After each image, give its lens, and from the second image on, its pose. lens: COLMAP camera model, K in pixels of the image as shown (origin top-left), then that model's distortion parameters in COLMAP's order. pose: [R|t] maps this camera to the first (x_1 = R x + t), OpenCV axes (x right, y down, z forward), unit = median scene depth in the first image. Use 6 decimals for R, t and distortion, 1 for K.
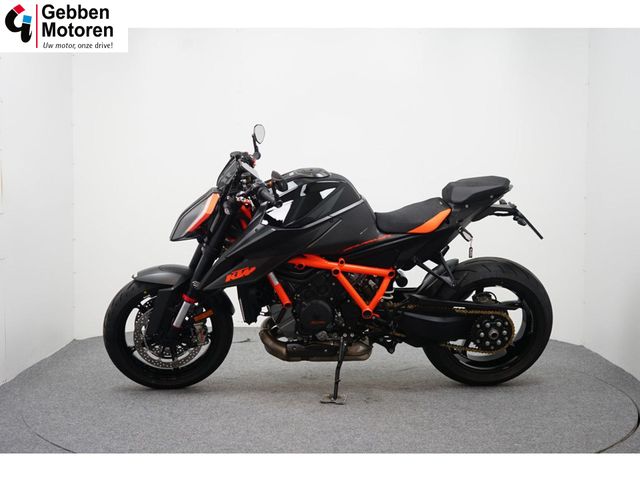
lens RADIAL K [[913.0, 0, 320.0], [0, 913.0, 240.0], [0, 0, 1]] dist [0.010531, -0.000647]
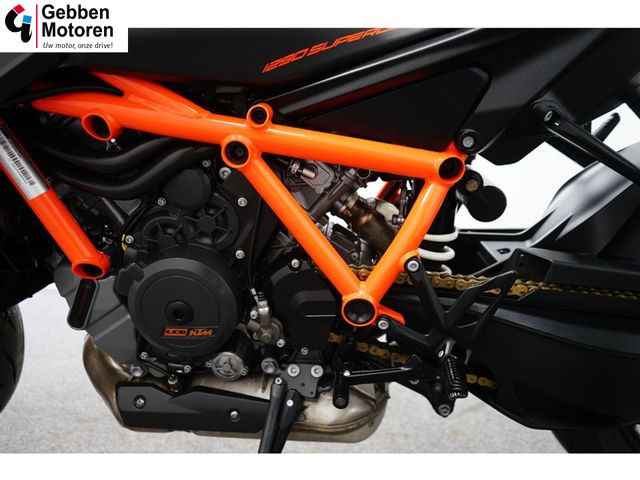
lens RADIAL K [[467.2, 0, 320.0], [0, 467.2, 240.0], [0, 0, 1]] dist [-0.002969, -0.001963]
pose [[0.984317, 0.020884, -0.175169, 0.064428], [-0.016271, 0.999483, 0.027728, 0.055206], [0.175658, -0.024443, 0.984148, 0.854215]]
